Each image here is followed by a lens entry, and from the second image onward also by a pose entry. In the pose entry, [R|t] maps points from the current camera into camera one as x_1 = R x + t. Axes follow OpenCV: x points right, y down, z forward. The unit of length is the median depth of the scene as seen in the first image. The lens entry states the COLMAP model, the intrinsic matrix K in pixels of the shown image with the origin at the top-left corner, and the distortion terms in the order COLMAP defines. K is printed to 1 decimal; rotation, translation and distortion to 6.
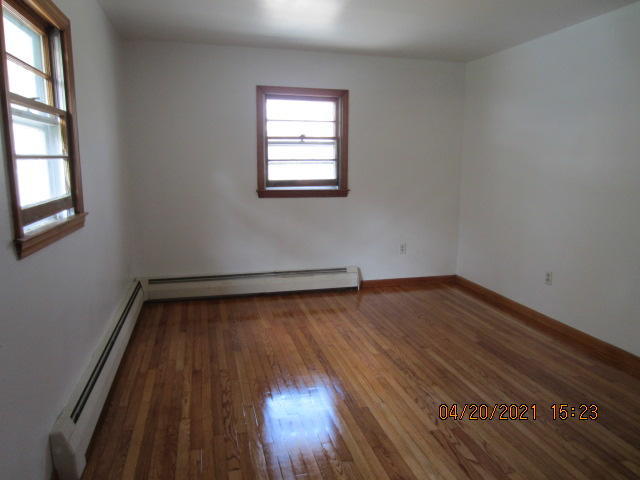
lens RADIAL K [[455.8, 0, 322.2], [0, 455.8, 239.9], [0, 0, 1]] dist [-0.029693, 0.005233]
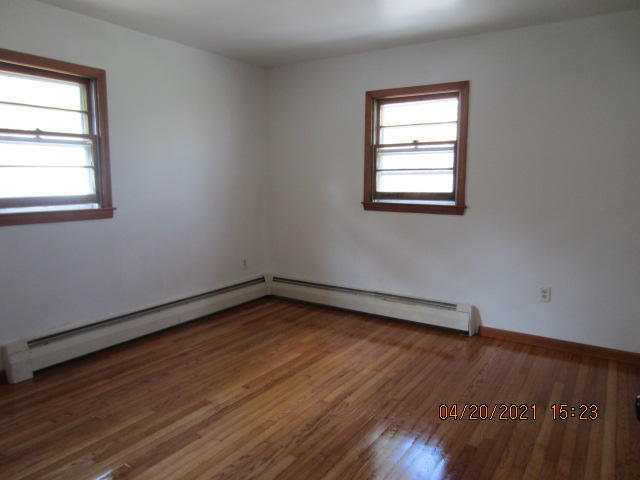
lens RADIAL K [[455.8, 0, 322.2], [0, 455.8, 239.9], [0, 0, 1]] dist [-0.029693, 0.005233]
pose [[0.664297, 0.097657, -0.741062, 0.508121], [-0.124870, 0.991995, 0.018790, -0.038042], [0.736964, 0.080054, 0.671174, 0.309373]]
